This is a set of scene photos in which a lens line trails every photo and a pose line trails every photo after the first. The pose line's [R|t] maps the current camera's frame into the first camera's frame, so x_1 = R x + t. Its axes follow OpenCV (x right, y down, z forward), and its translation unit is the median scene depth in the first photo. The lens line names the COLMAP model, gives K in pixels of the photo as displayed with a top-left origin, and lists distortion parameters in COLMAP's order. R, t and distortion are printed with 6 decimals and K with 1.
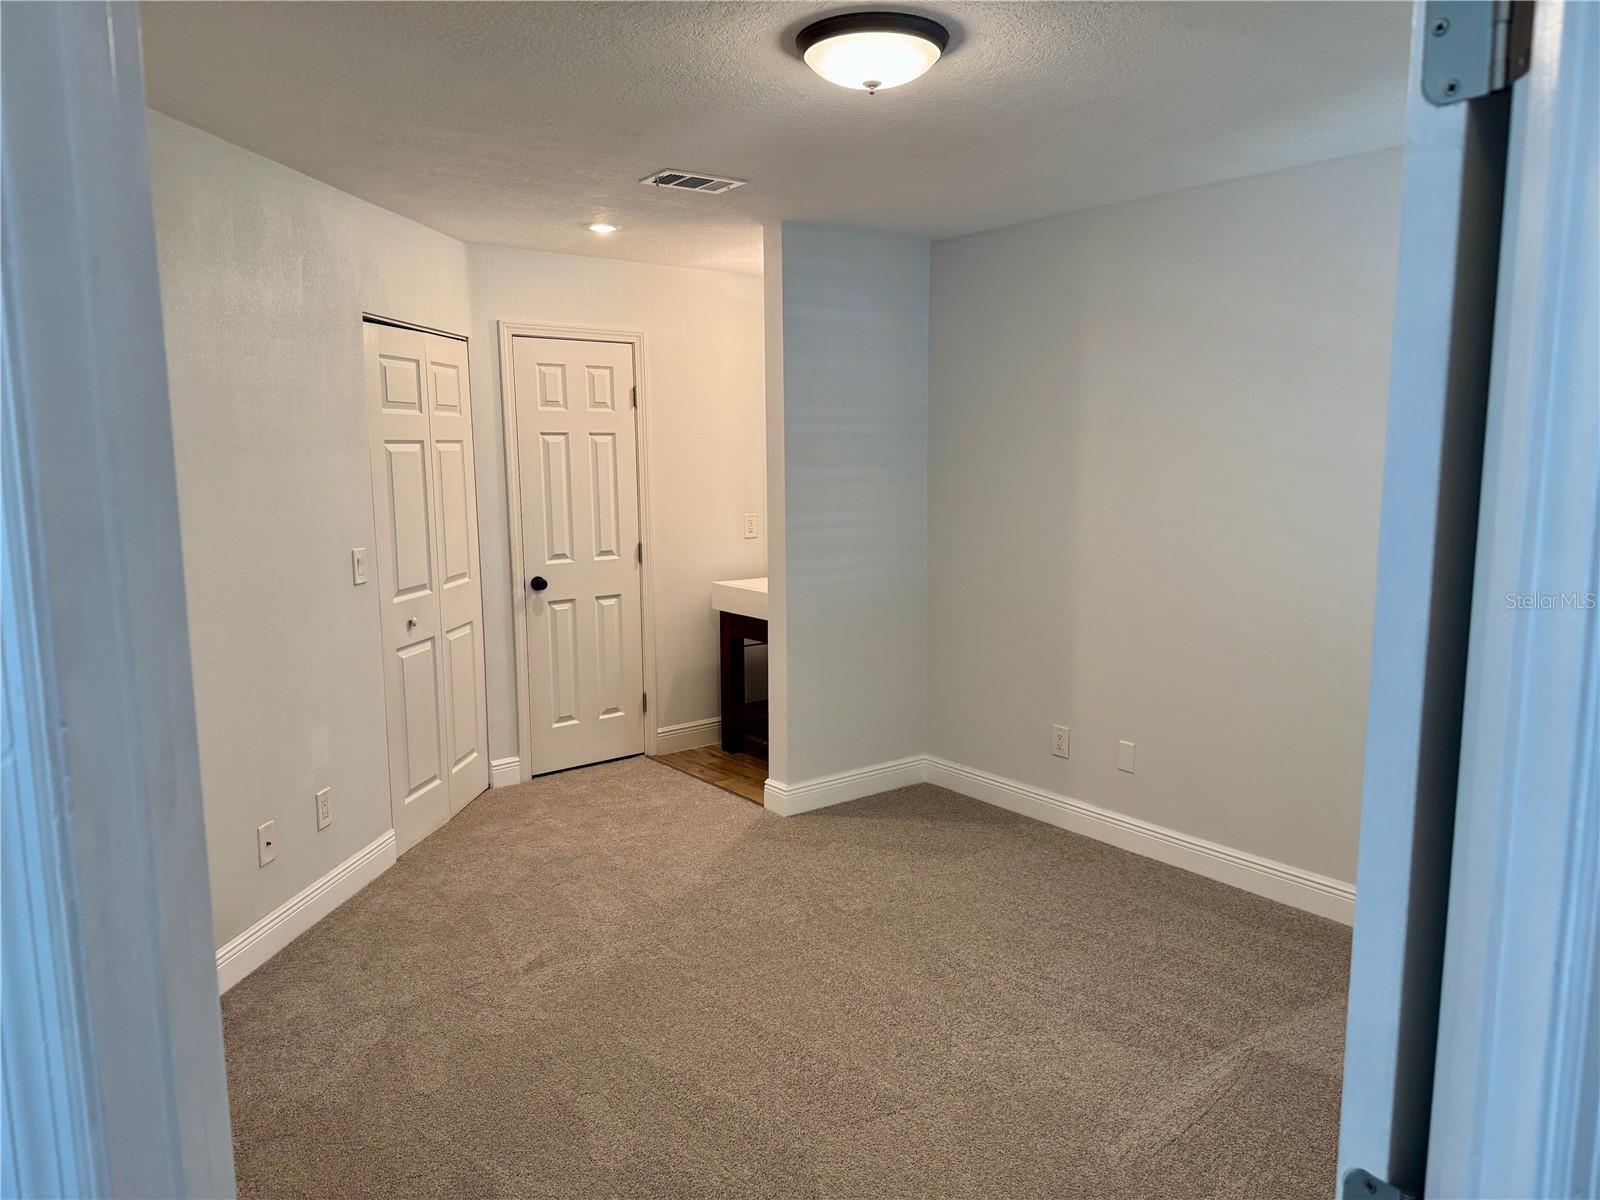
lens RADIAL K [[1135.1, 0, 791.3], [0, 1135.1, 593.8], [0, 0, 1]] dist [0.094688, -0.134141]
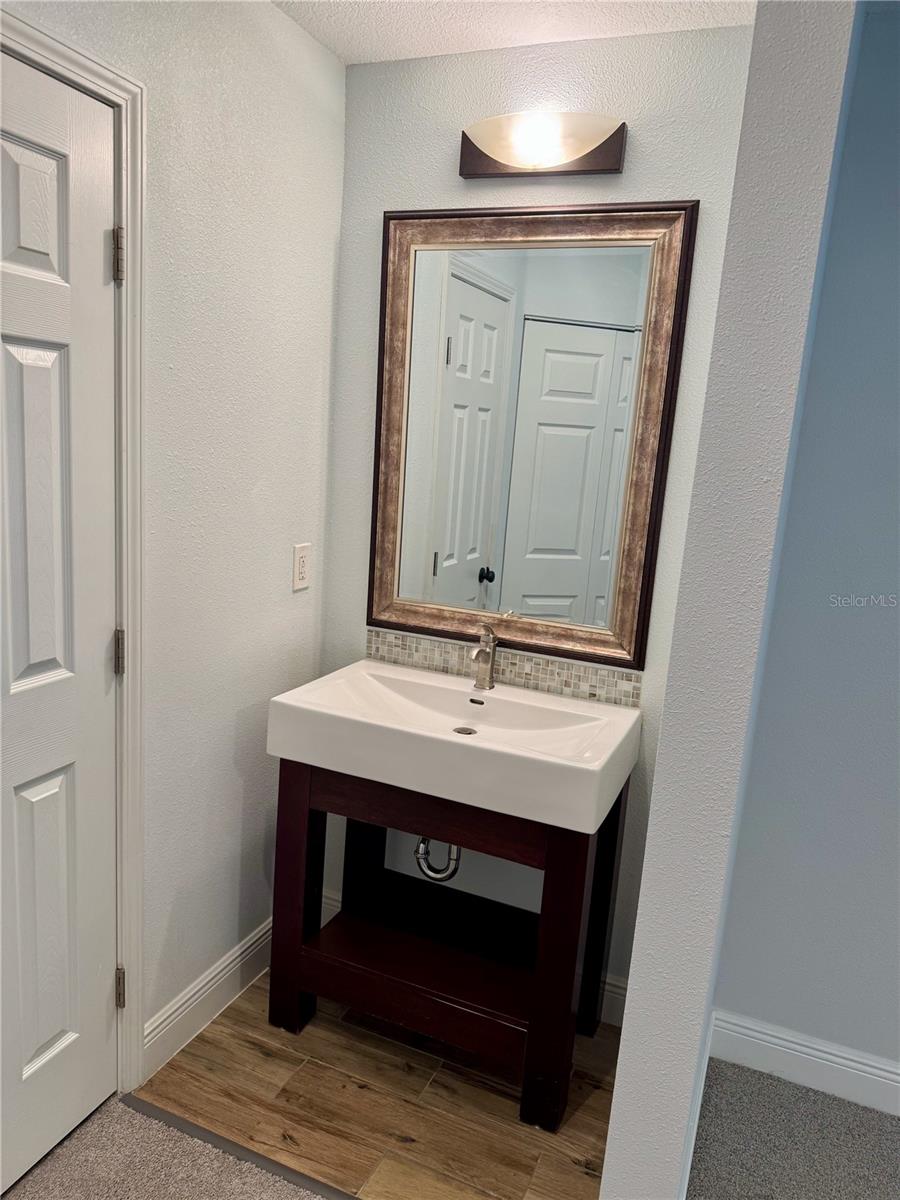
lens RADIAL K [[851.3, 0, 457.8], [0, 851.3, 608.2], [0, 0, 1]] dist [0.094688, -0.134141]
pose [[0.857566, -0.021509, 0.513924, -0.247002], [-0.028923, 0.995528, 0.089928, -0.110107], [-0.513561, -0.091983, 0.853109, 0.887287]]
